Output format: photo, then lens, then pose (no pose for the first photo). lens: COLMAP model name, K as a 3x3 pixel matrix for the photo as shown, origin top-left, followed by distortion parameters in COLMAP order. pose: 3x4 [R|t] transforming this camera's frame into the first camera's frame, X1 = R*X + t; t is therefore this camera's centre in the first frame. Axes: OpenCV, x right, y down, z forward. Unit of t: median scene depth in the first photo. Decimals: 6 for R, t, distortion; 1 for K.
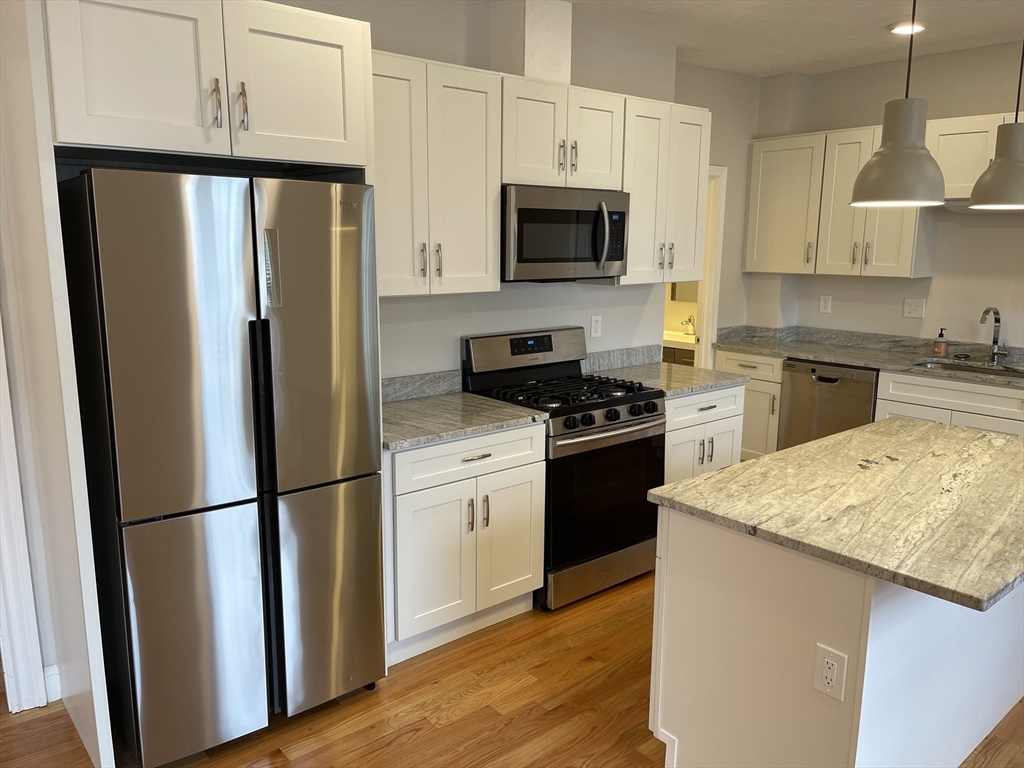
lens RADIAL K [[772.5, 0, 516.2], [0, 772.5, 392.1], [0, 0, 1]] dist [0.082959, -0.105624]
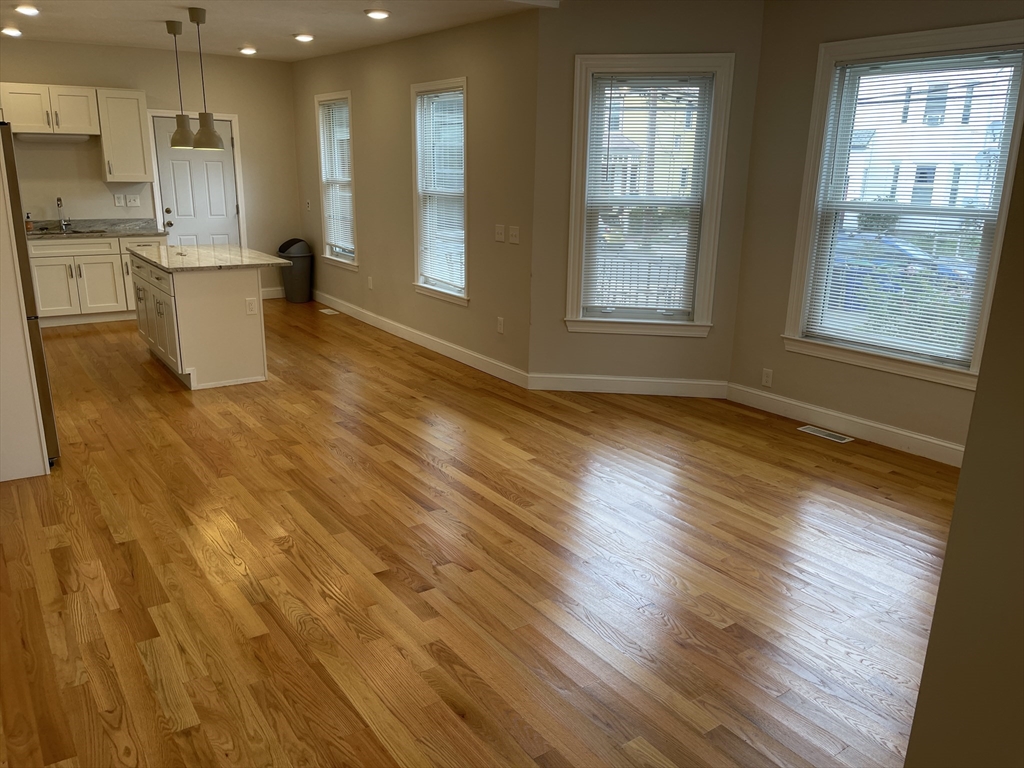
lens RADIAL K [[772.5, 0, 516.2], [0, 772.5, 392.1], [0, 0, 1]] dist [0.082959, -0.105624]
pose [[0.078172, -0.279646, 0.956916, -1.659010], [0.173471, 0.949026, 0.263169, 0.030335], [-0.981732, 0.145425, 0.122698, -0.235527]]
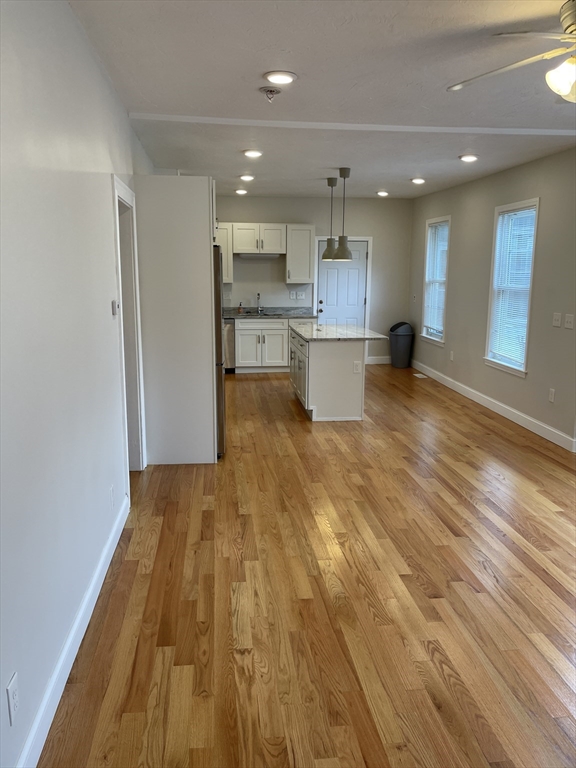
lens RADIAL K [[579.4, 0, 288.0], [0, 579.4, 384.0], [0, 0, 1]] dist [0.082959, -0.105624]
pose [[0.542738, -0.164448, 0.823646, -1.626020], [0.159375, 0.982993, 0.091243, 0.056731], [-0.824642, 0.081747, 0.559717, -0.325997]]
